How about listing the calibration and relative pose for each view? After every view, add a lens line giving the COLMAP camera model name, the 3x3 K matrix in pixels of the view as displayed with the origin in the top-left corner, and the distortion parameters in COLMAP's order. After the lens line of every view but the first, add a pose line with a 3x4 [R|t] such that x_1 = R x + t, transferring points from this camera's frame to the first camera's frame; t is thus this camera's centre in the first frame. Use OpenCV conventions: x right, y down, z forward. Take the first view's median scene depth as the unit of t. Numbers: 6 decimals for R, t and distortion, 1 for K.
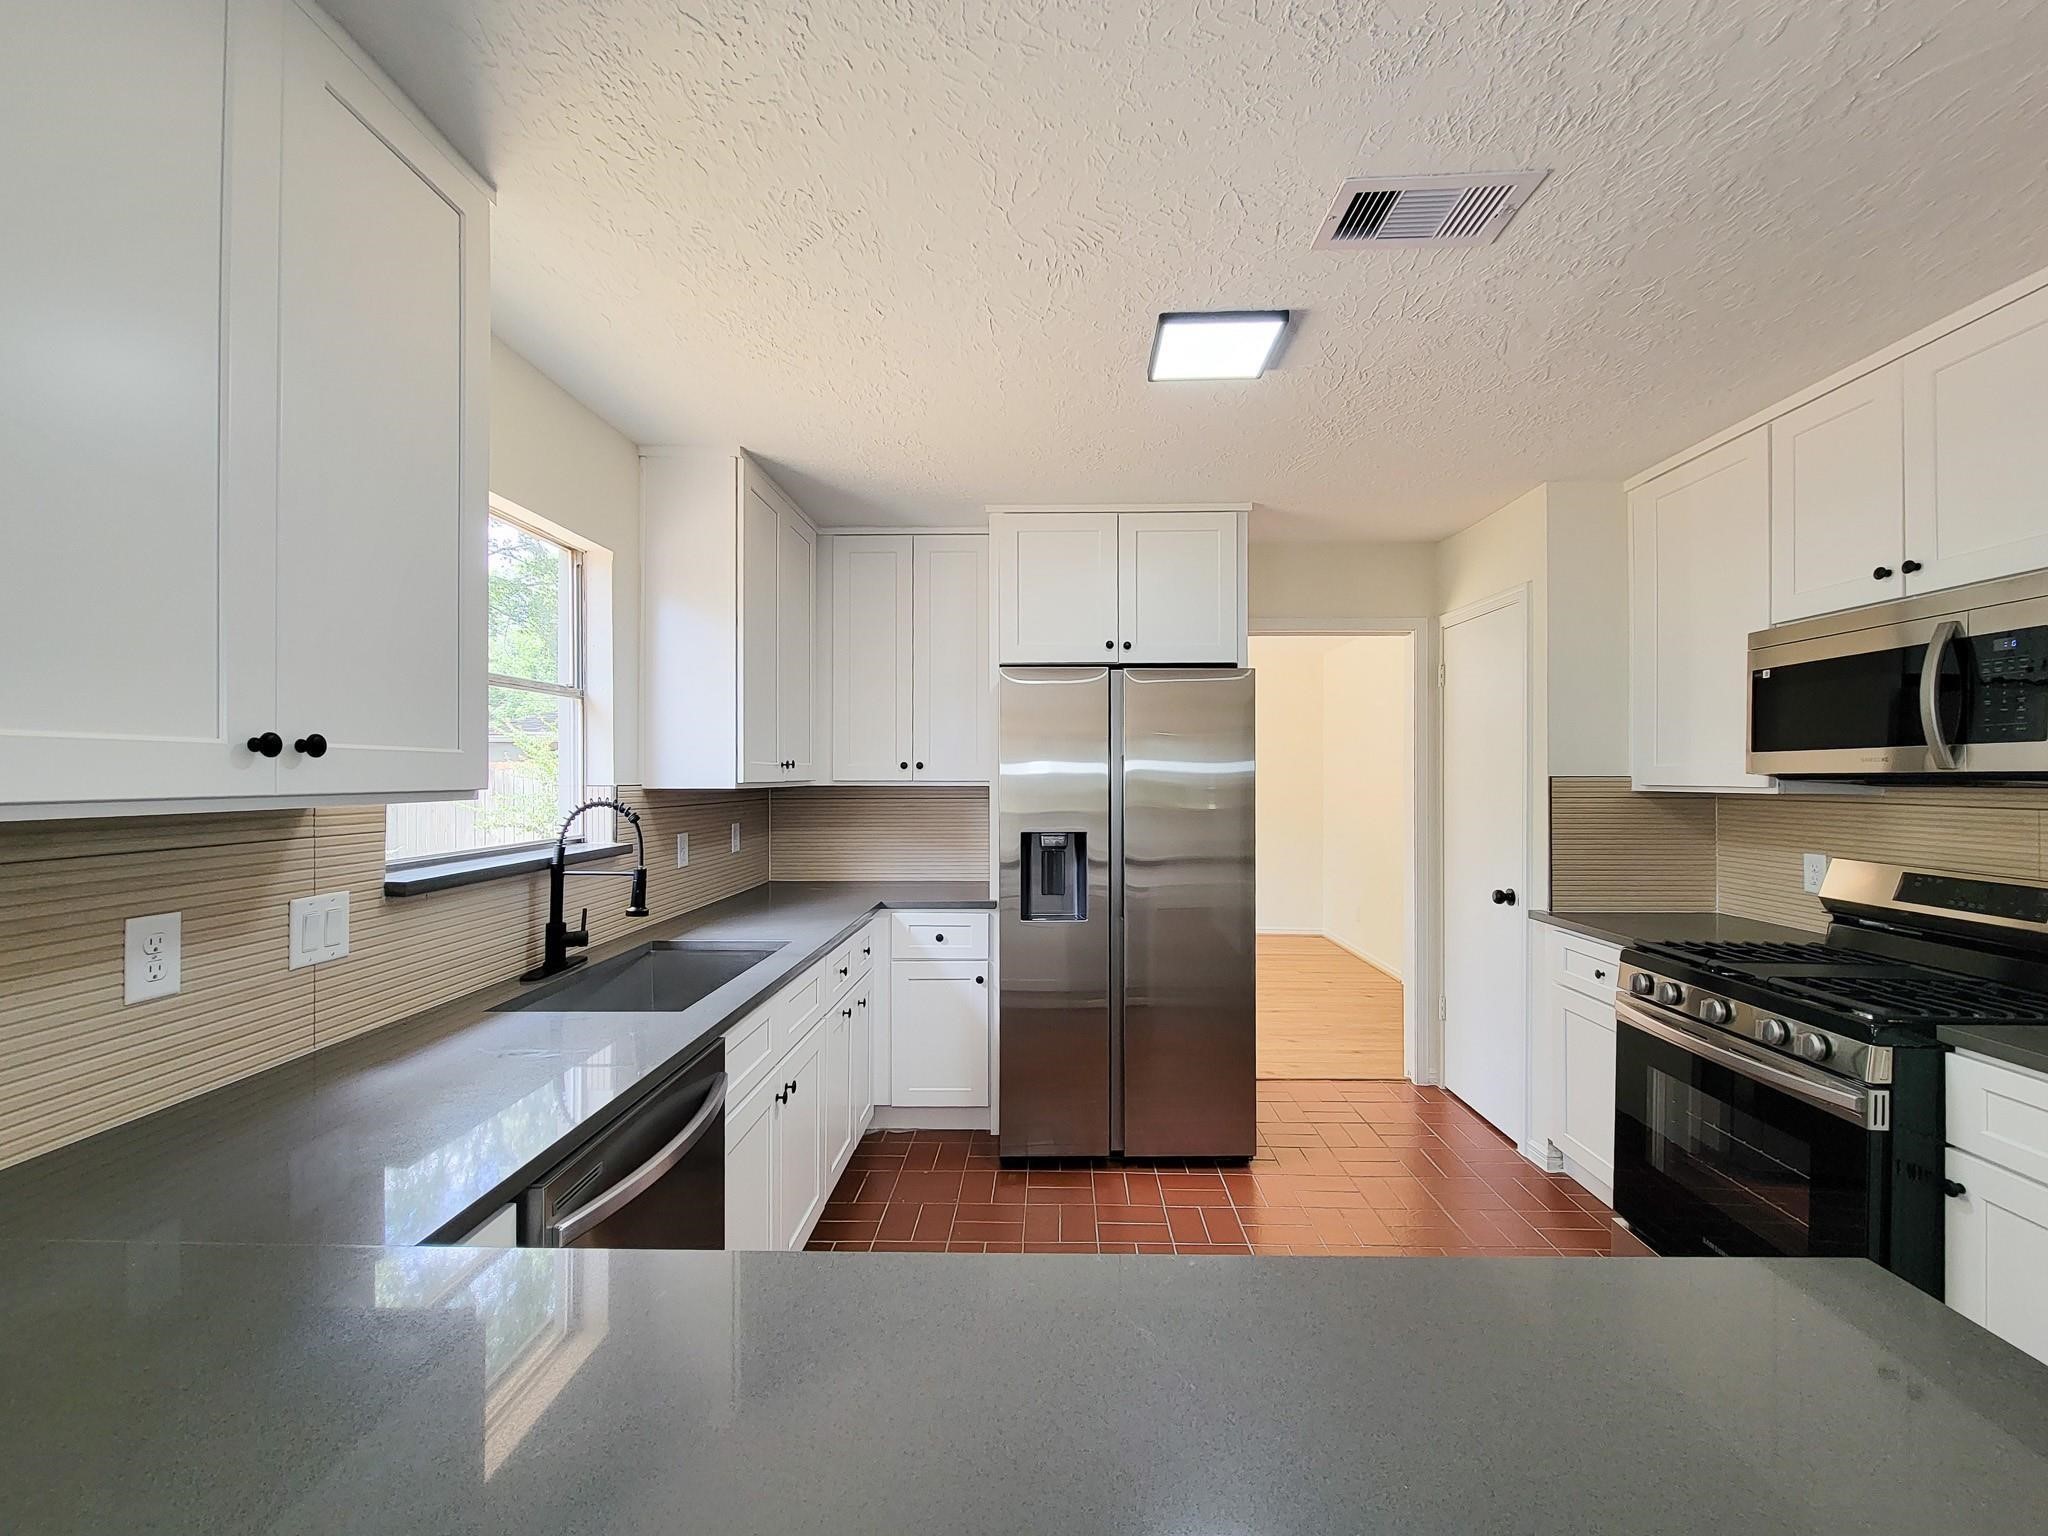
lens RADIAL K [[845.5, 0, 1038.5], [0, 845.5, 758.4], [0, 0, 1]] dist [-0.000653, -0.000123]
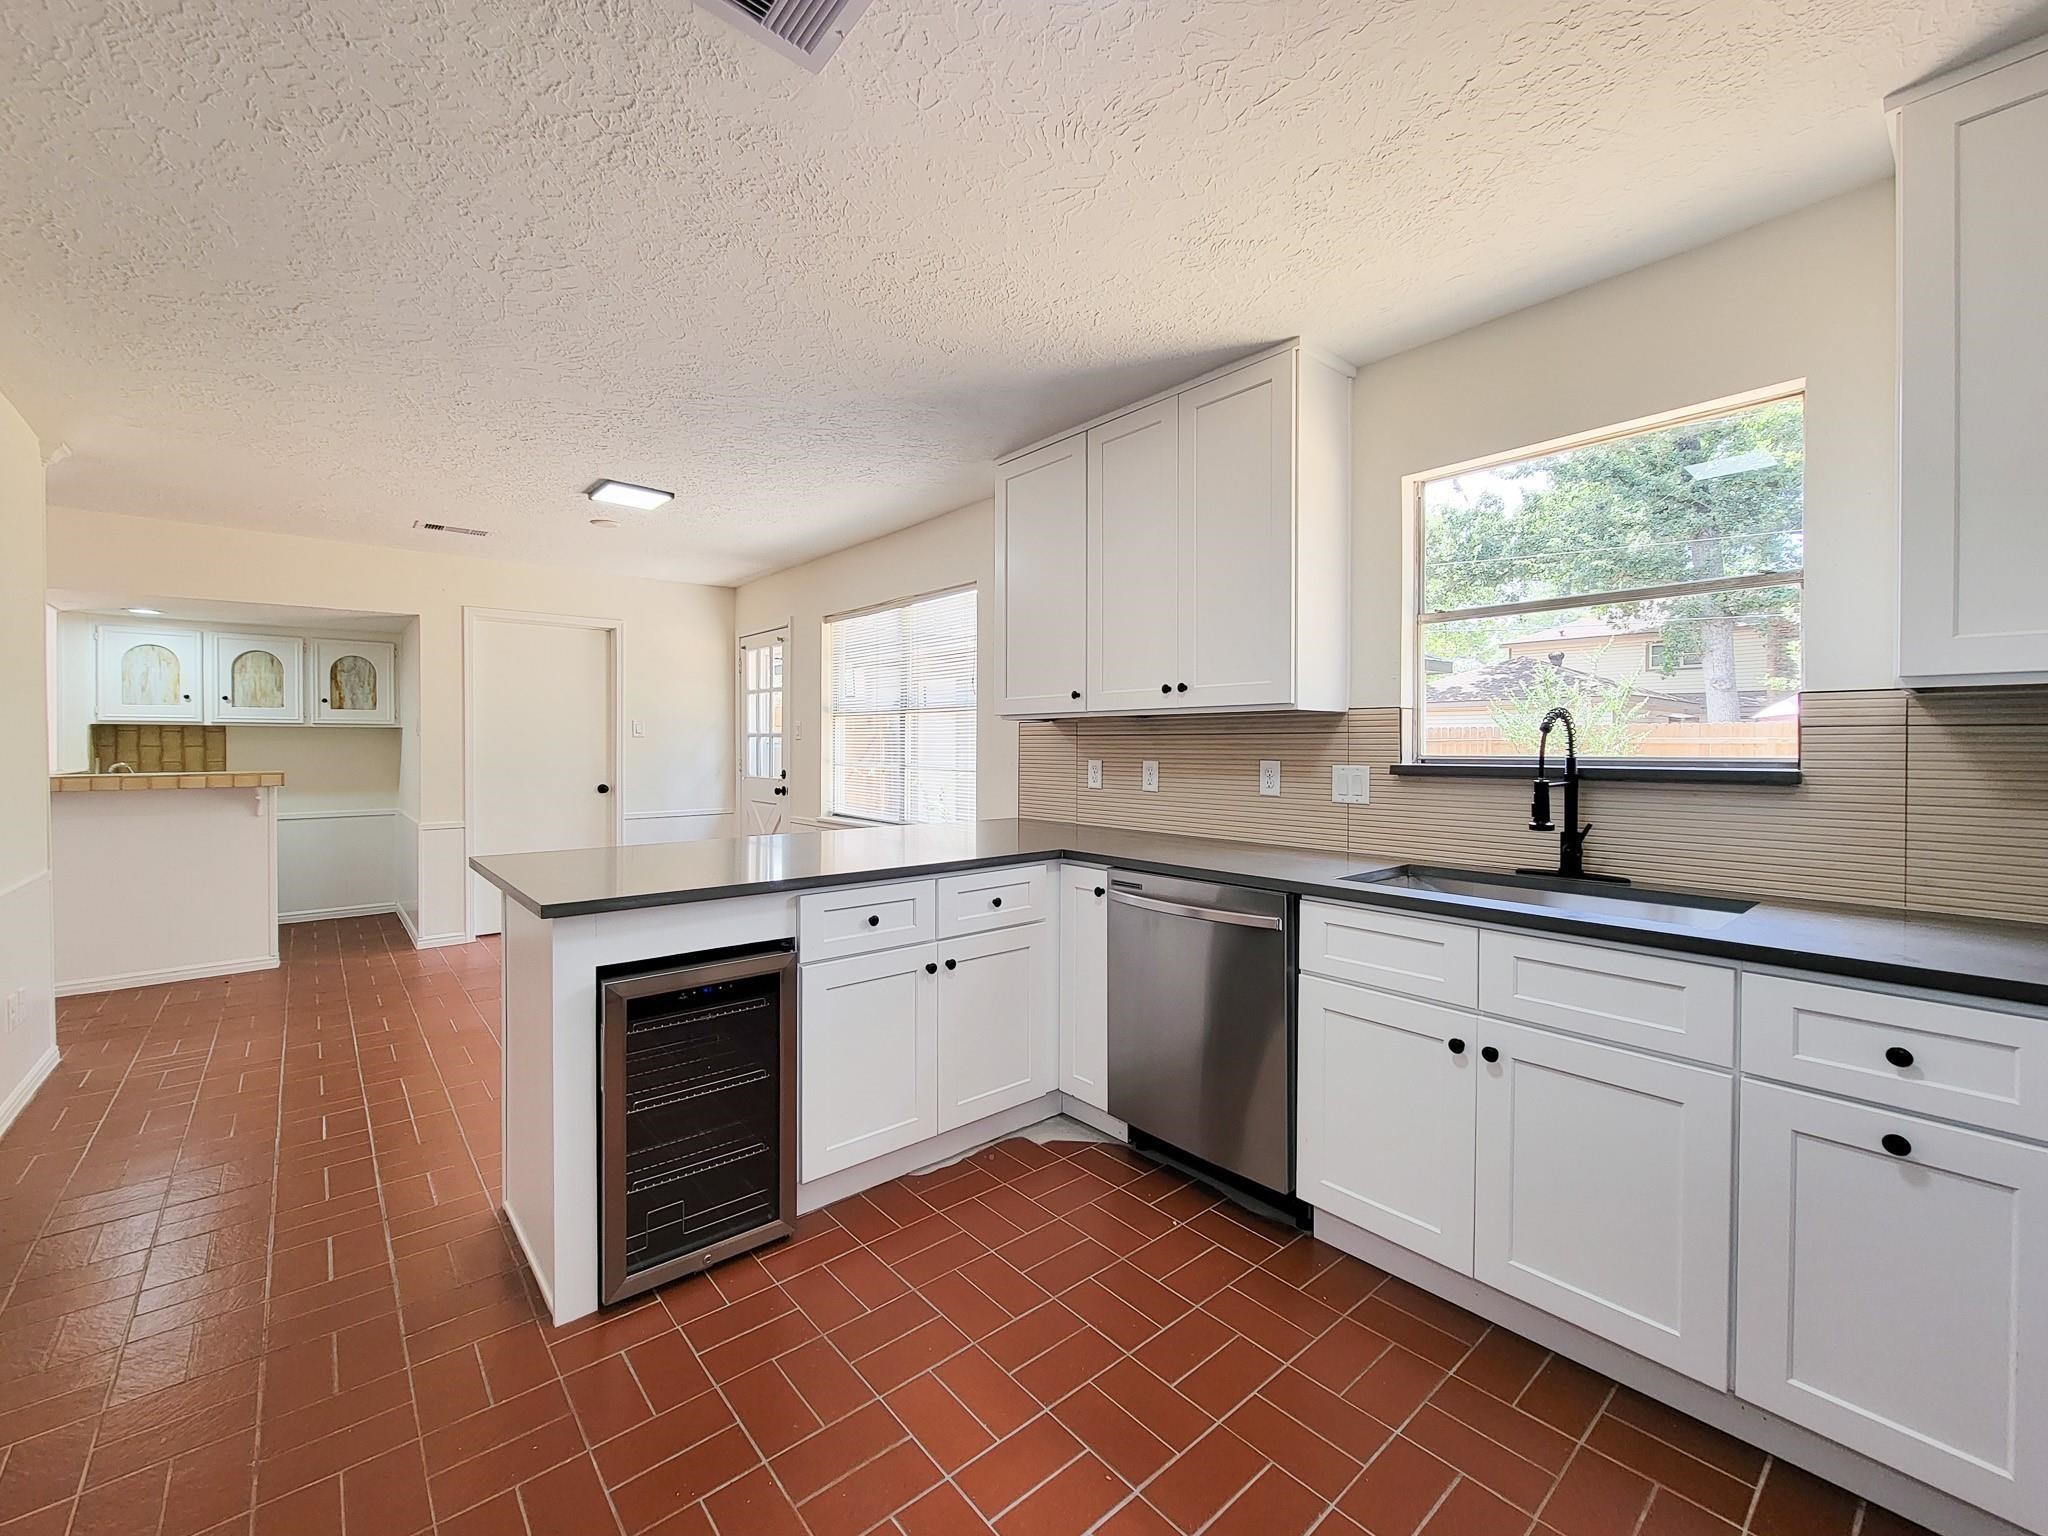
lens RADIAL K [[847.9, 0, 1024.0], [0, 847.9, 768.0], [0, 0, 1]] dist [-0.001021, -0.000131]
pose [[-0.749588, 0.017430, -0.661676, 0.521620], [0.011248, 0.999844, 0.013597, 0.083035], [0.661810, 0.002750, -0.749667, 1.161647]]
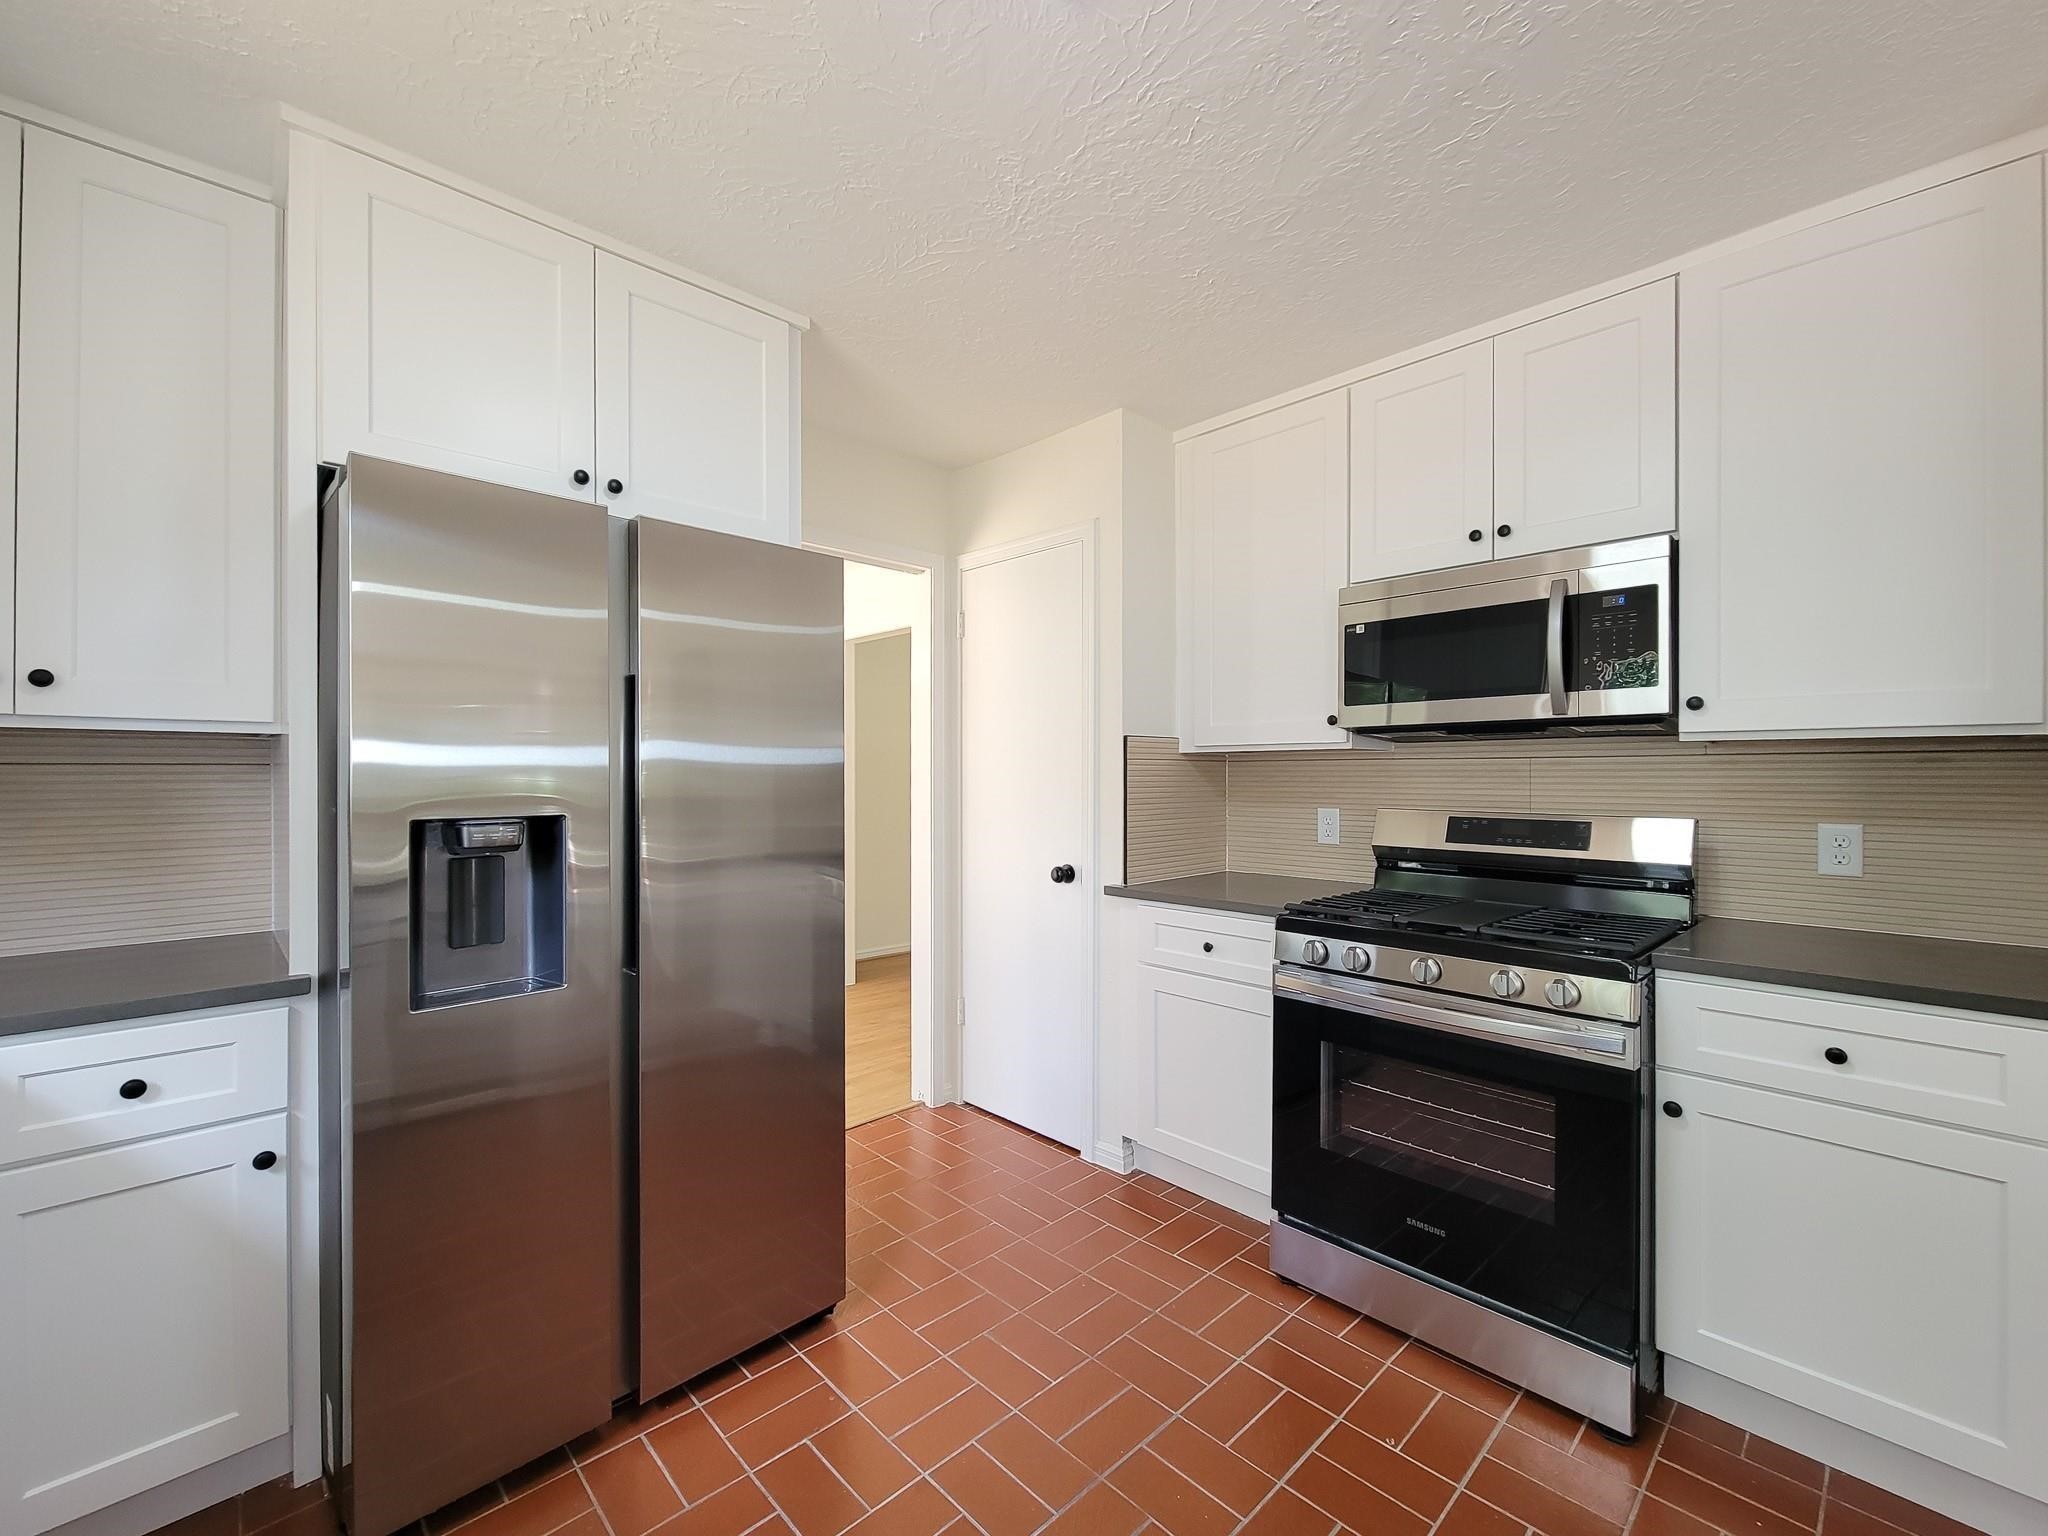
lens RADIAL K [[847.9, 0, 1024.0], [0, 847.9, 768.0], [0, 0, 1]] dist [-0.001021, -0.000131]
pose [[0.707955, 0.003561, 0.706248, -0.133529], [-0.014565, 0.999848, 0.009559, 0.059873], [-0.706107, -0.017054, 0.707900, 0.531498]]
